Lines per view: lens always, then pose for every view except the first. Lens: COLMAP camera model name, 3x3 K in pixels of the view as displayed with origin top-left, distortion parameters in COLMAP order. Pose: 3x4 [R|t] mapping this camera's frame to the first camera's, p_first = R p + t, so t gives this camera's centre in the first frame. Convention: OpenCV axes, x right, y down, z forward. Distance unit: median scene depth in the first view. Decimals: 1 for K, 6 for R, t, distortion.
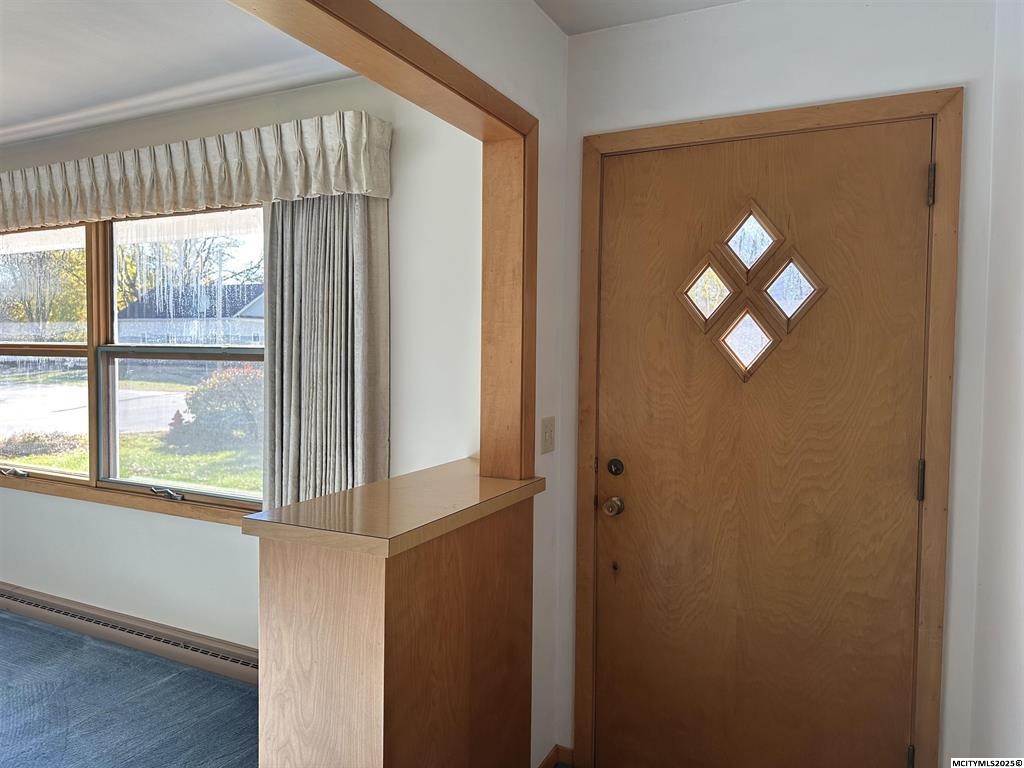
lens RADIAL K [[720.1, 0, 511.2], [0, 720.1, 376.9], [0, 0, 1]] dist [0.071447, -0.067492]
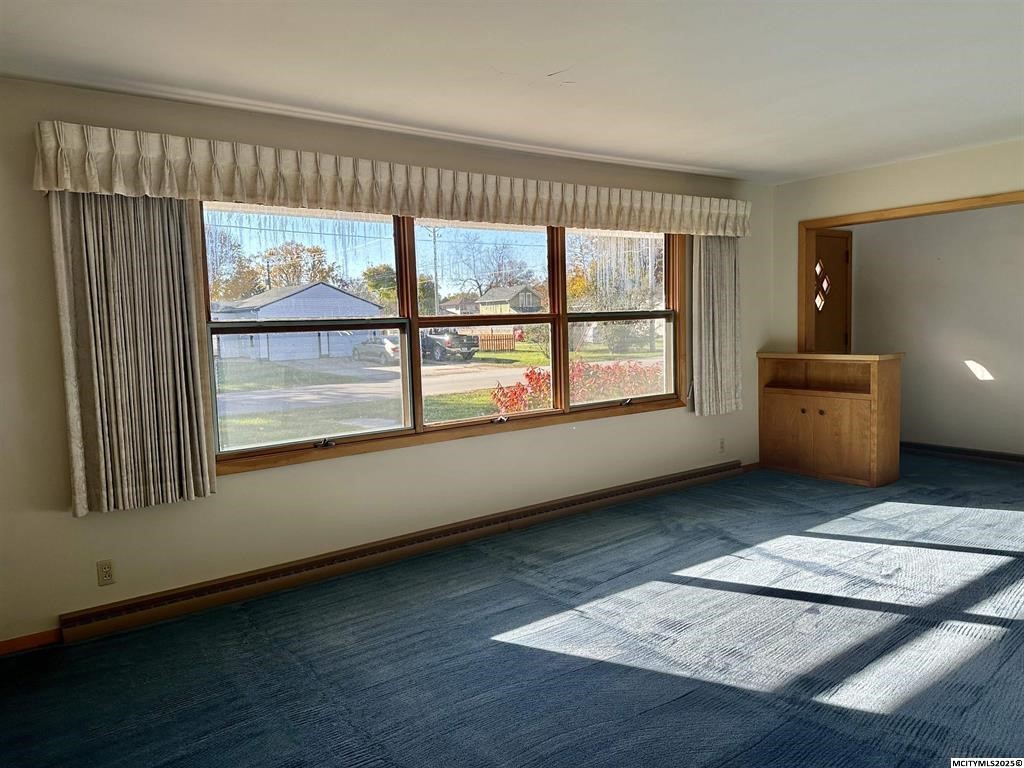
lens RADIAL K [[720.1, 0, 511.2], [0, 720.1, 376.9], [0, 0, 1]] dist [0.071447, -0.067492]
pose [[0.447932, -0.106519, 0.887700, -1.910415], [0.068248, 0.994054, 0.084844, -0.045940], [-0.891459, 0.022579, 0.452538, 0.446085]]
